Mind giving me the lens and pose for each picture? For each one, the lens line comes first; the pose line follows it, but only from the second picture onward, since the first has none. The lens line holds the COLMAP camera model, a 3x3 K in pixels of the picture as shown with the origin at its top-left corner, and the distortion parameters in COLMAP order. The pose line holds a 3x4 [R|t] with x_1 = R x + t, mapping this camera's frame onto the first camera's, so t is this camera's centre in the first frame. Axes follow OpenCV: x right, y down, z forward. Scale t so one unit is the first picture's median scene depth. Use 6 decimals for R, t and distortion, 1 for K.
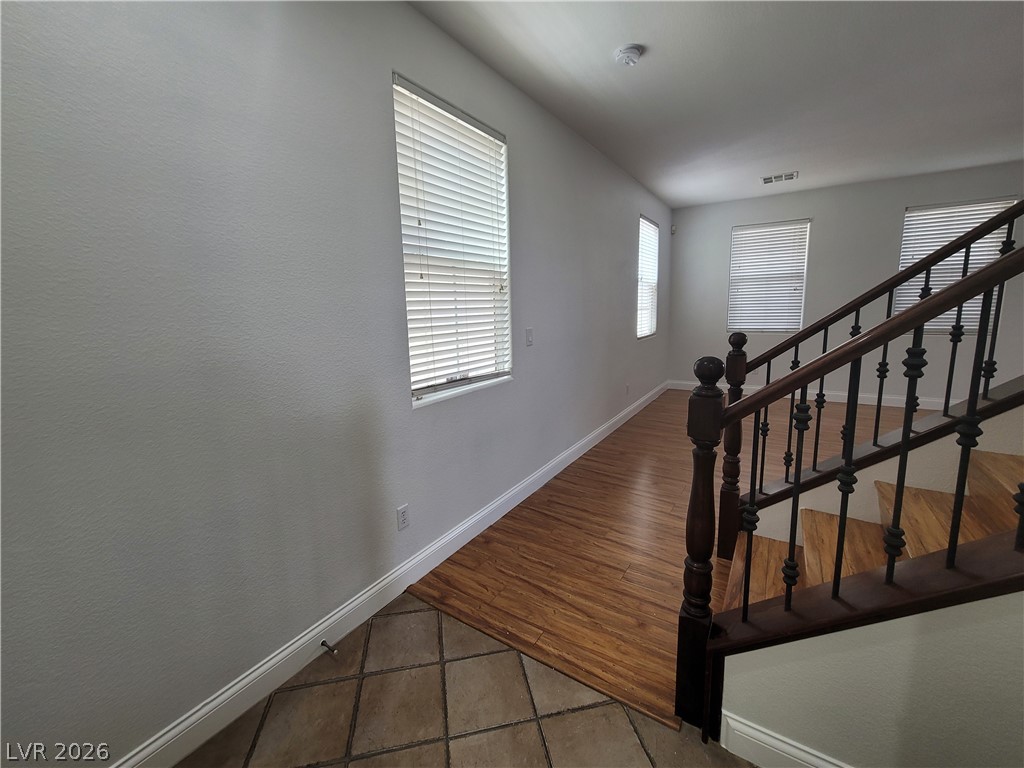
lens RADIAL K [[417.8, 0, 515.2], [0, 417.8, 377.5], [0, 0, 1]] dist [-0.005806, 0.000024]
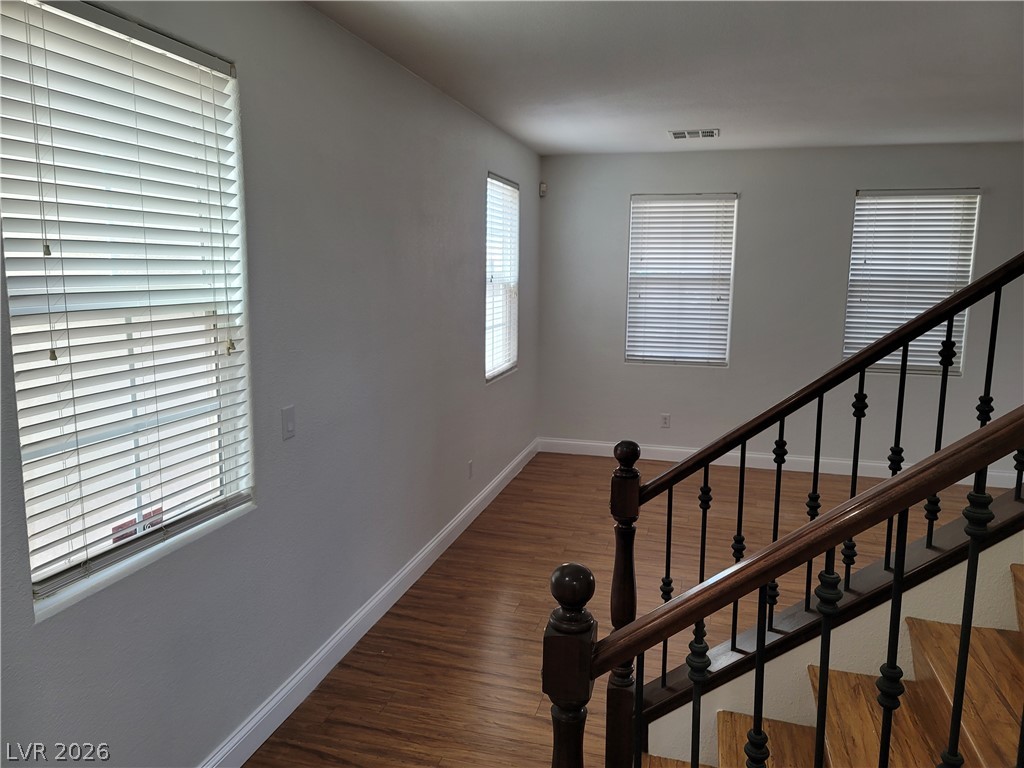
lens RADIAL K [[747.6, 0, 527.5], [0, 747.6, 388.5], [0, 0, 1]] dist [0.071689, -0.055307]
pose [[0.946251, -0.010178, 0.323274, 0.012409], [0.012879, 0.999898, -0.006218, -0.138360], [-0.323178, 0.010047, 0.946285, -0.032433]]
